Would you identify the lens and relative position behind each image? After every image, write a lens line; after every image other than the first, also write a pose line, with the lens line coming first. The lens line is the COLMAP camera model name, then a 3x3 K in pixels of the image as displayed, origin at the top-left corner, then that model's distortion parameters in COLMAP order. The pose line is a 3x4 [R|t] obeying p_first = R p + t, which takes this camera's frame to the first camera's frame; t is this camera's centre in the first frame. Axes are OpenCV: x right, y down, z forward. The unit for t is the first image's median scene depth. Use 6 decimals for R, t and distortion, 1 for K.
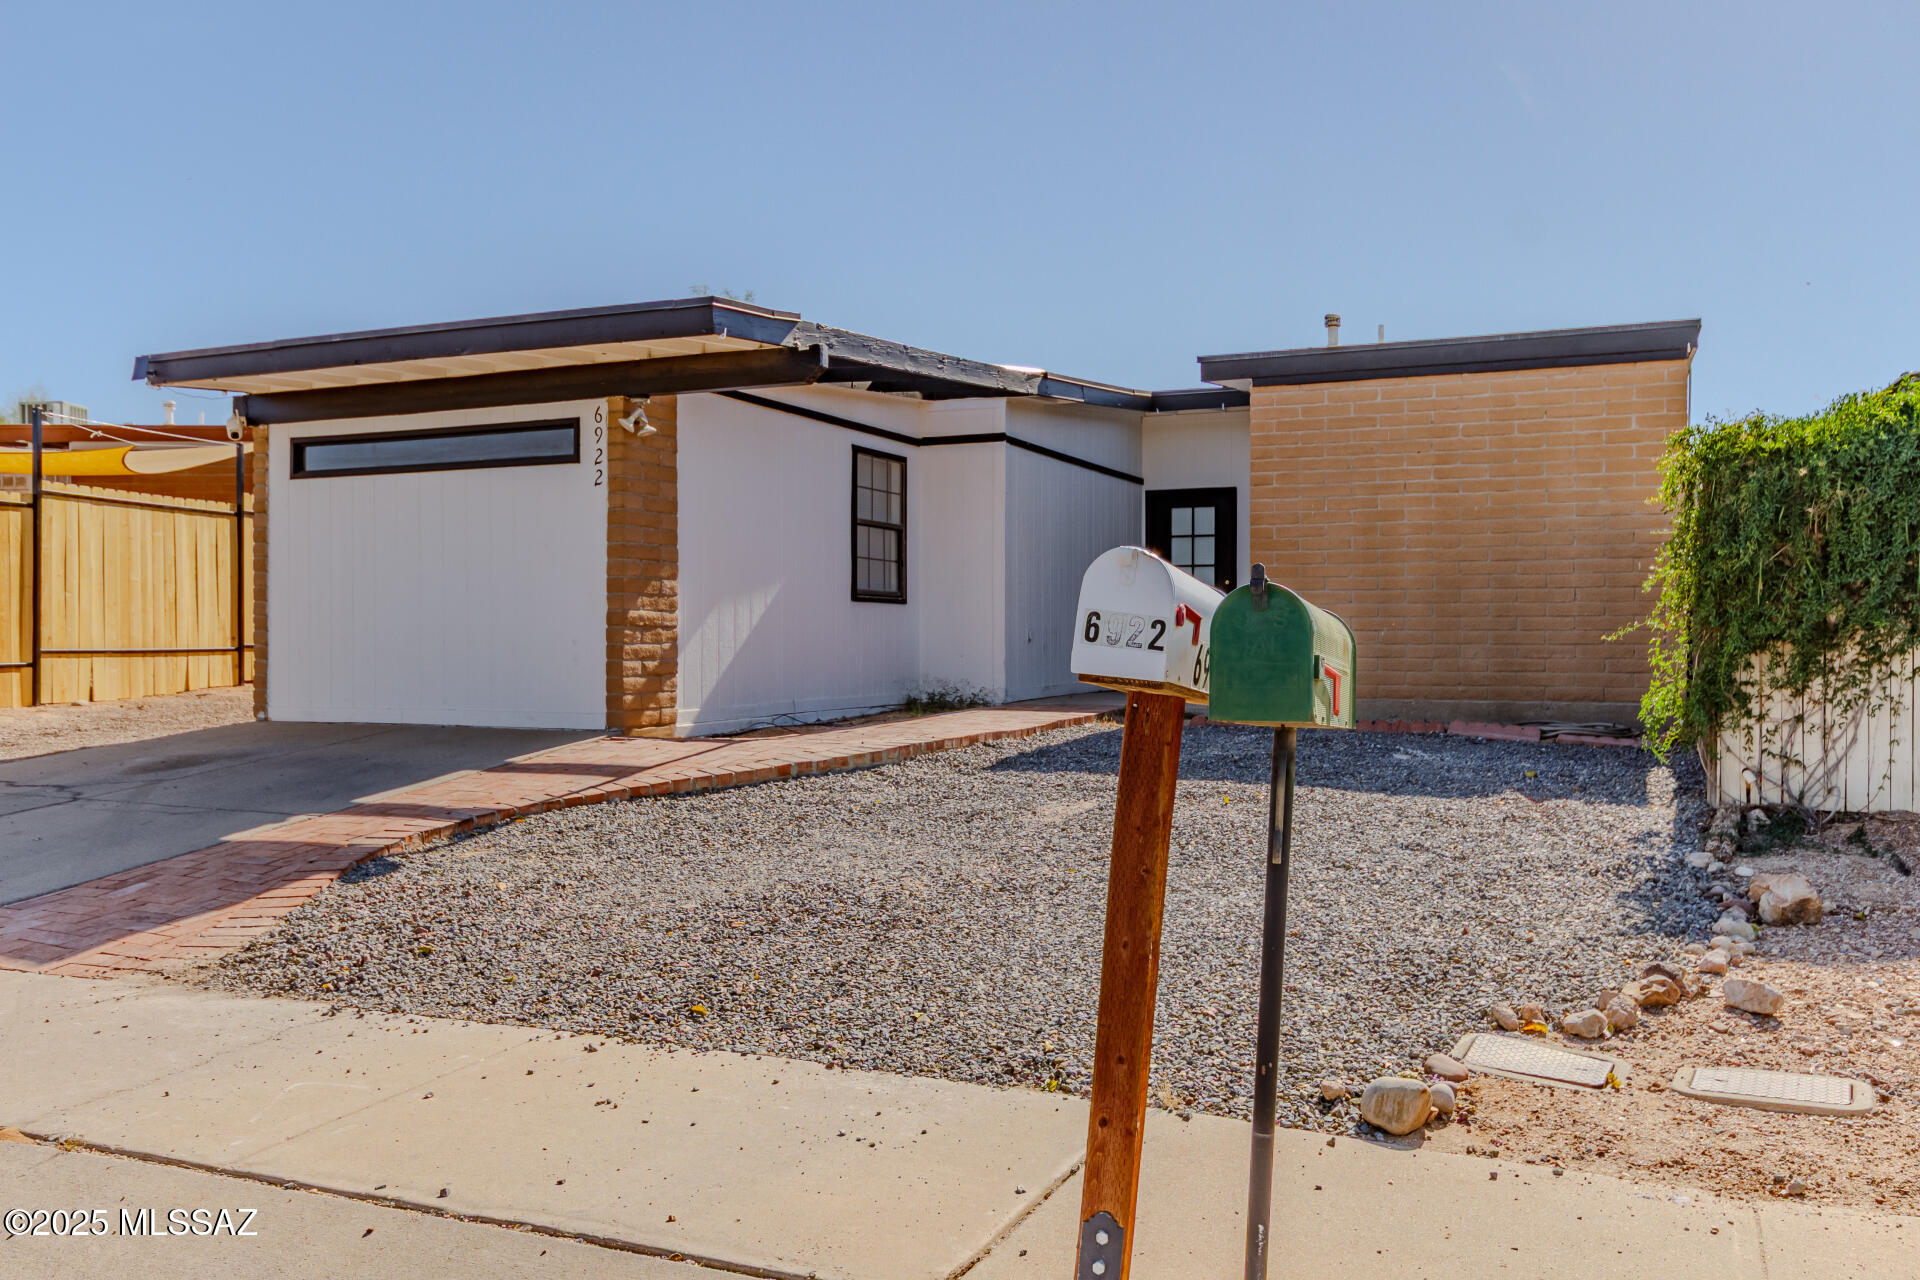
lens RADIAL K [[1494.6, 0, 961.5], [0, 1494.6, 636.1], [0, 0, 1]] dist [-0.012380, -0.003472]
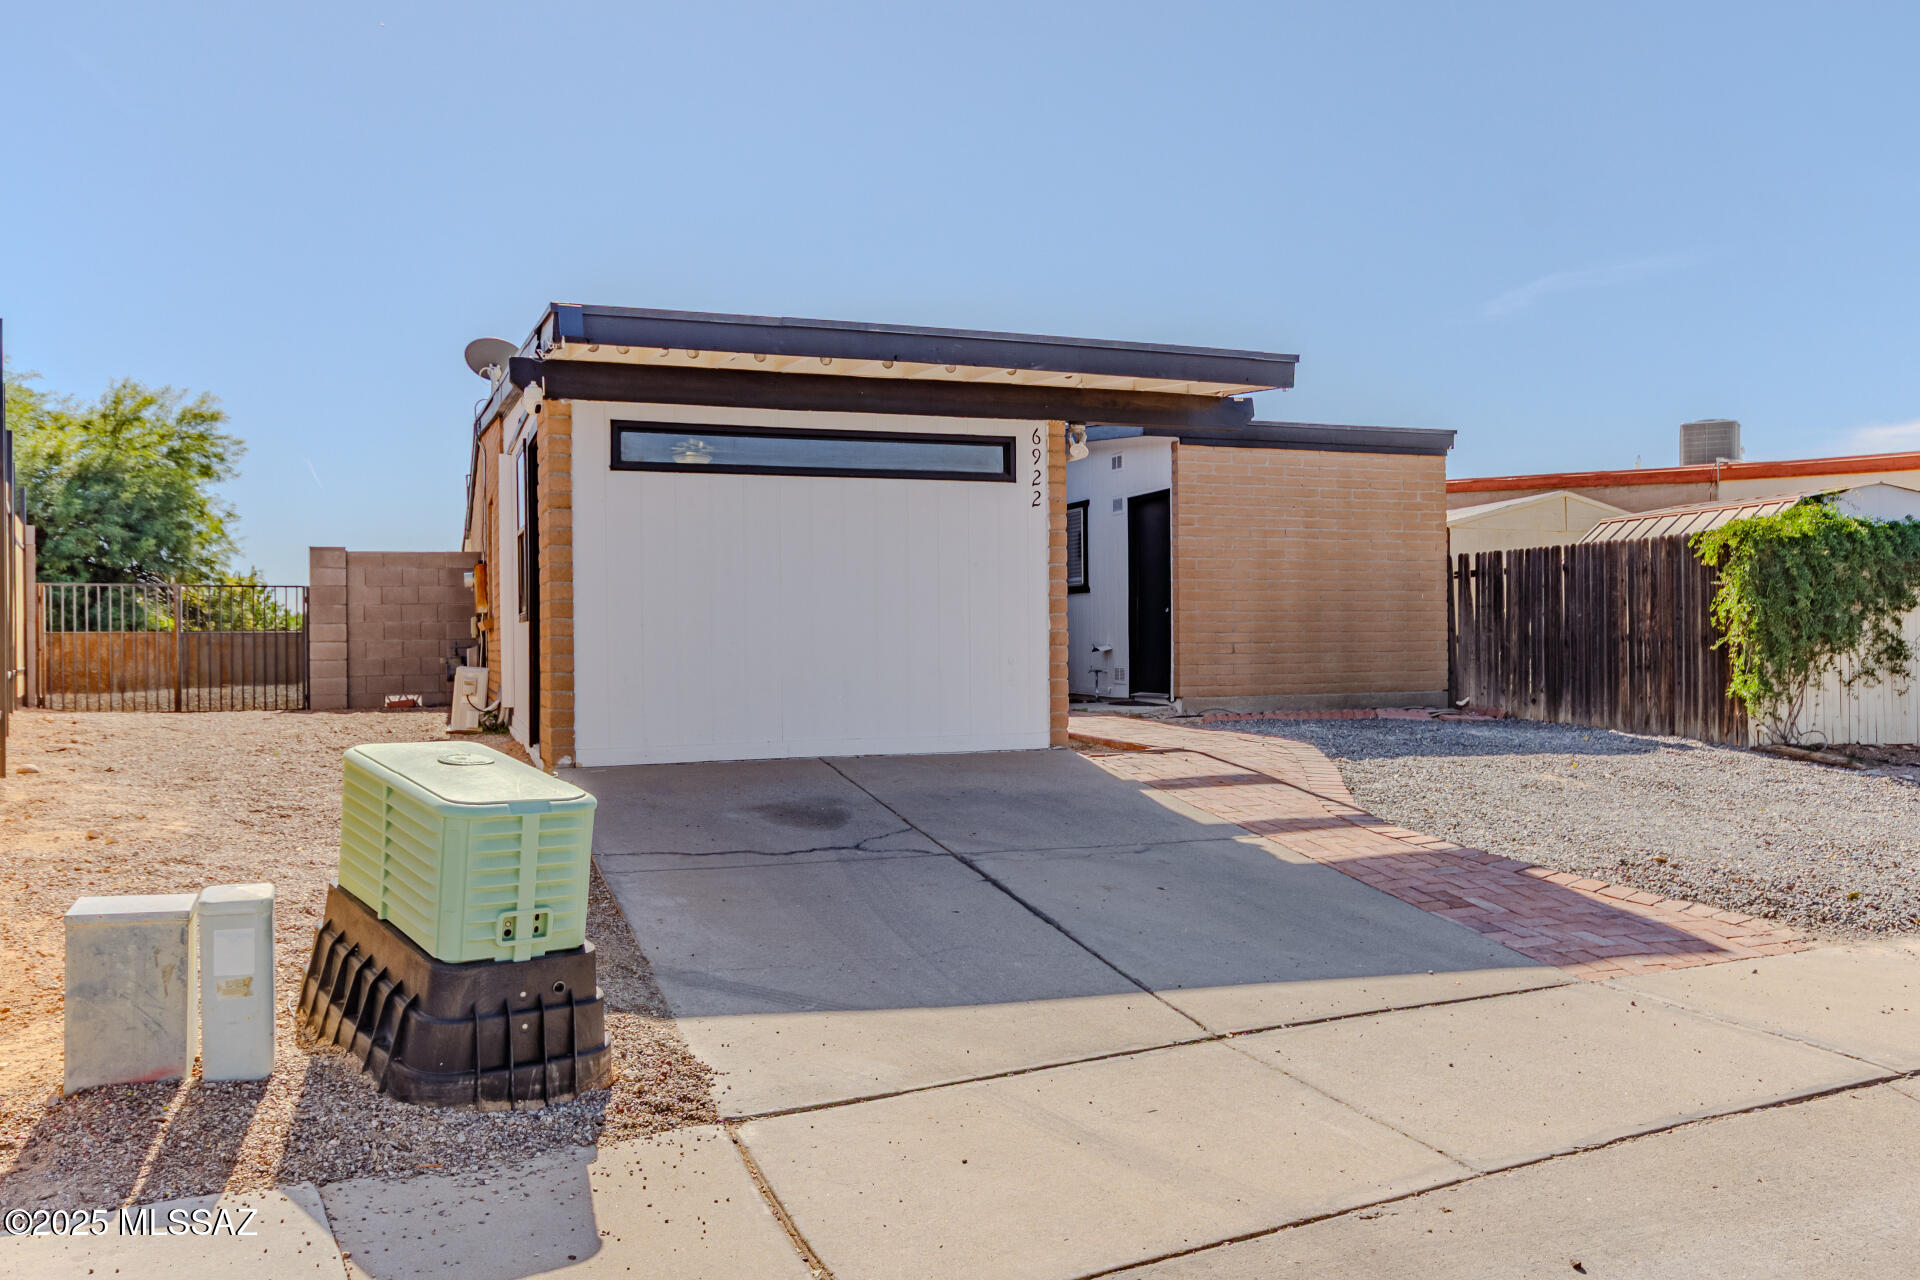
lens RADIAL K [[1475.6, 0, 961.7], [0, 1475.6, 642.6], [0, 0, 1]] dist [0.002160, -0.000990]
pose [[0.724731, -0.008139, 0.688984, -0.842077], [0.008143, 0.999962, 0.003247, -0.010739], [-0.688984, 0.003257, 0.724769, 0.270179]]
